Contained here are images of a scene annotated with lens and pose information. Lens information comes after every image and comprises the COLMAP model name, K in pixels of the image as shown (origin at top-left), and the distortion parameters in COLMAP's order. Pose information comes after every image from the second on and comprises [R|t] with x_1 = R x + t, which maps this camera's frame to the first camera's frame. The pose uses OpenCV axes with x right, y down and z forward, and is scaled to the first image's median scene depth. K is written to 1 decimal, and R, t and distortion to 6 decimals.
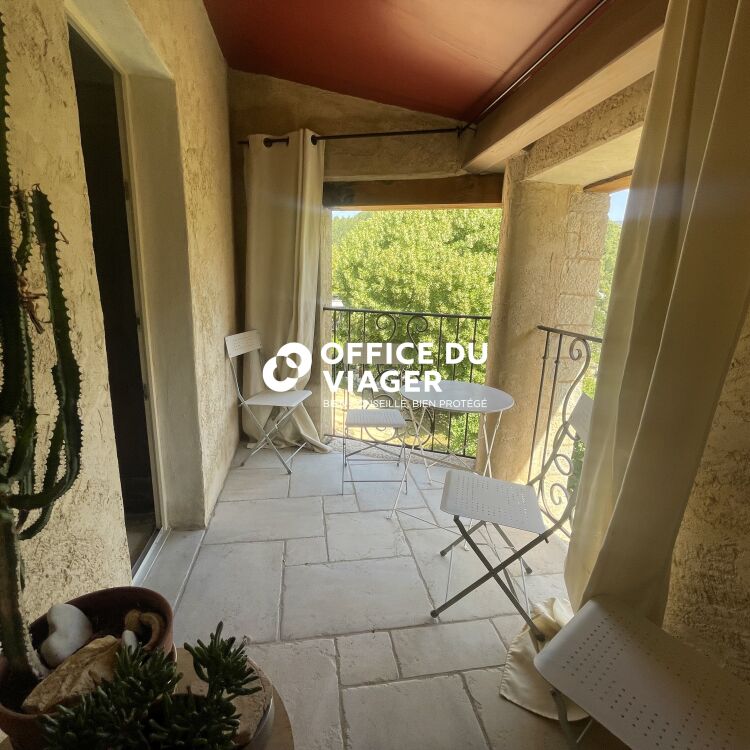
lens RADIAL K [[406.2, 0, 368.9], [0, 406.2, 368.4], [0, 0, 1]] dist [-0.007867, 0.003883]
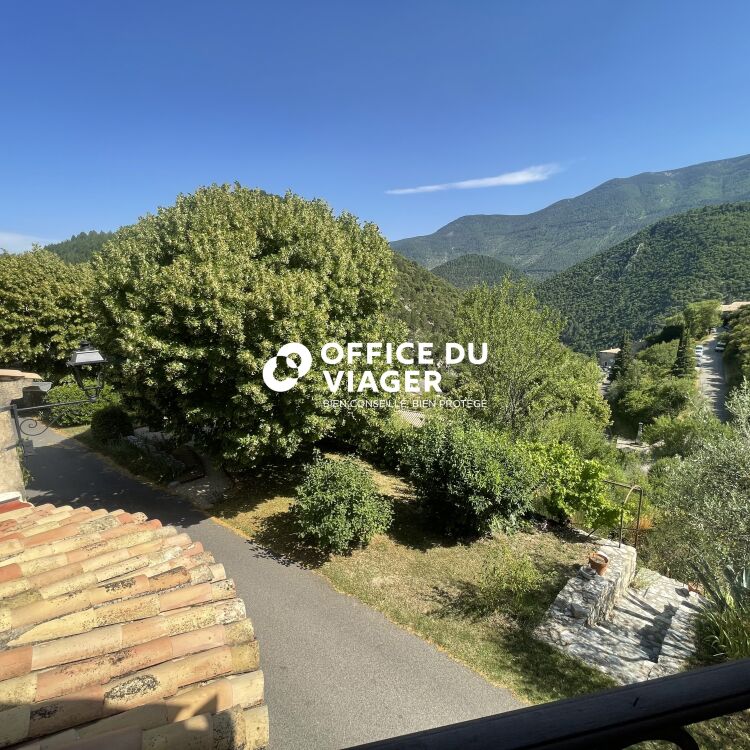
lens RADIAL K [[406.2, 0, 377.5], [0, 406.2, 363.9], [0, 0, 1]] dist [-0.007867, 0.003883]
pose [[0.869164, -0.117793, 0.480290, 0.000282], [0.141323, 0.989879, -0.012975, -0.067009], [-0.473901, 0.079153, 0.877014, 0.234354]]
